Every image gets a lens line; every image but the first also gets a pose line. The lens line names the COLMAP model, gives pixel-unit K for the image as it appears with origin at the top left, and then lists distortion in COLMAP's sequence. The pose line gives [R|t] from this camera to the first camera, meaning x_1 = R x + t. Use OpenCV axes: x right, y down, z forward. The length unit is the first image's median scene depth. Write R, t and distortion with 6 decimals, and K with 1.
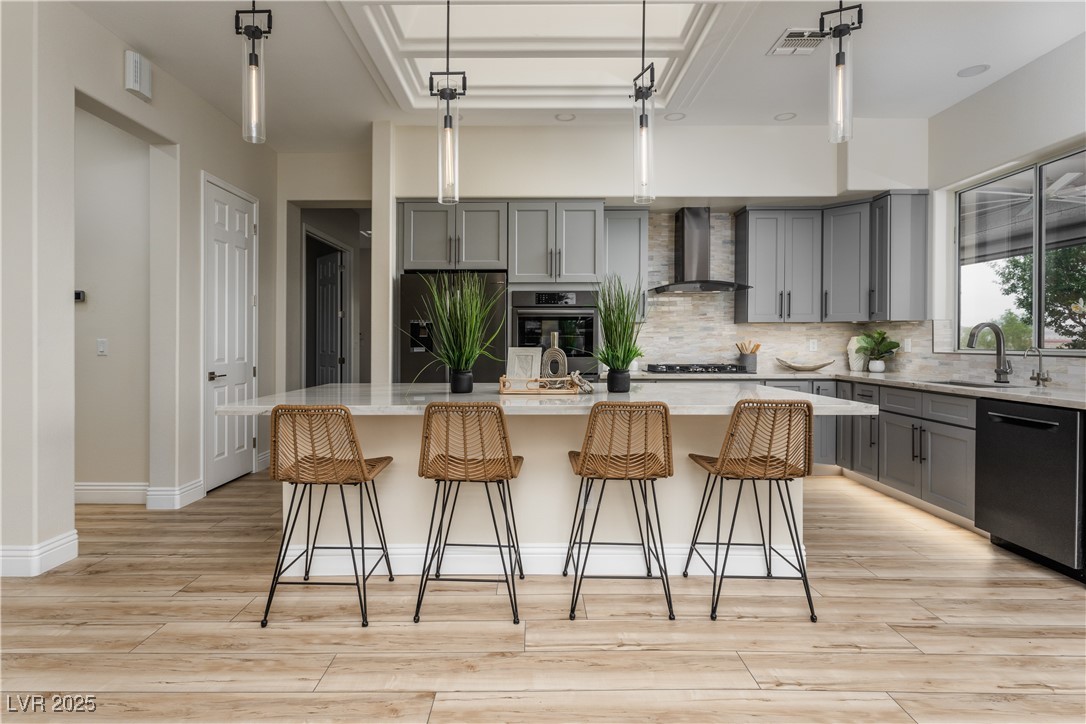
lens RADIAL K [[533.1, 0, 534.8], [0, 533.1, 343.9], [0, 0, 1]] dist [-0.000248, -0.000021]
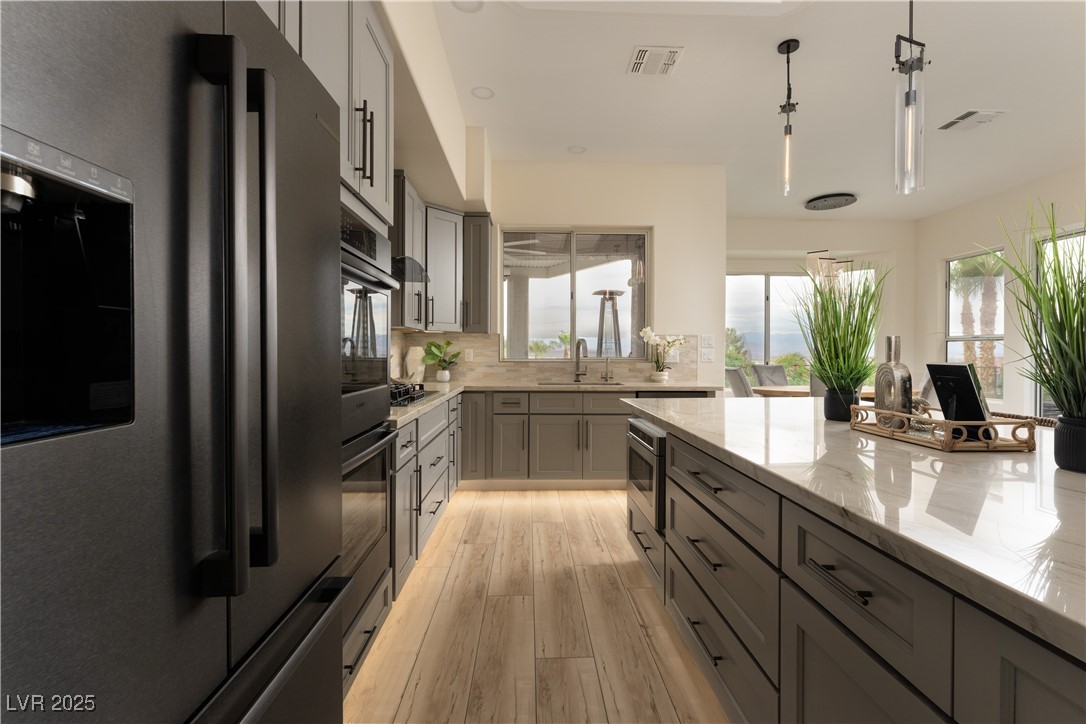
lens RADIAL K [[502.3, 0, 542.6], [0, 502.3, 359.3], [0, 0, 1]] dist [0.000396, 0.000004]
pose [[-0.032207, -0.012698, 0.999401, -0.357230], [0.001421, 0.999918, 0.012750, -0.002433], [-0.999480, 0.001831, -0.032187, 0.918003]]
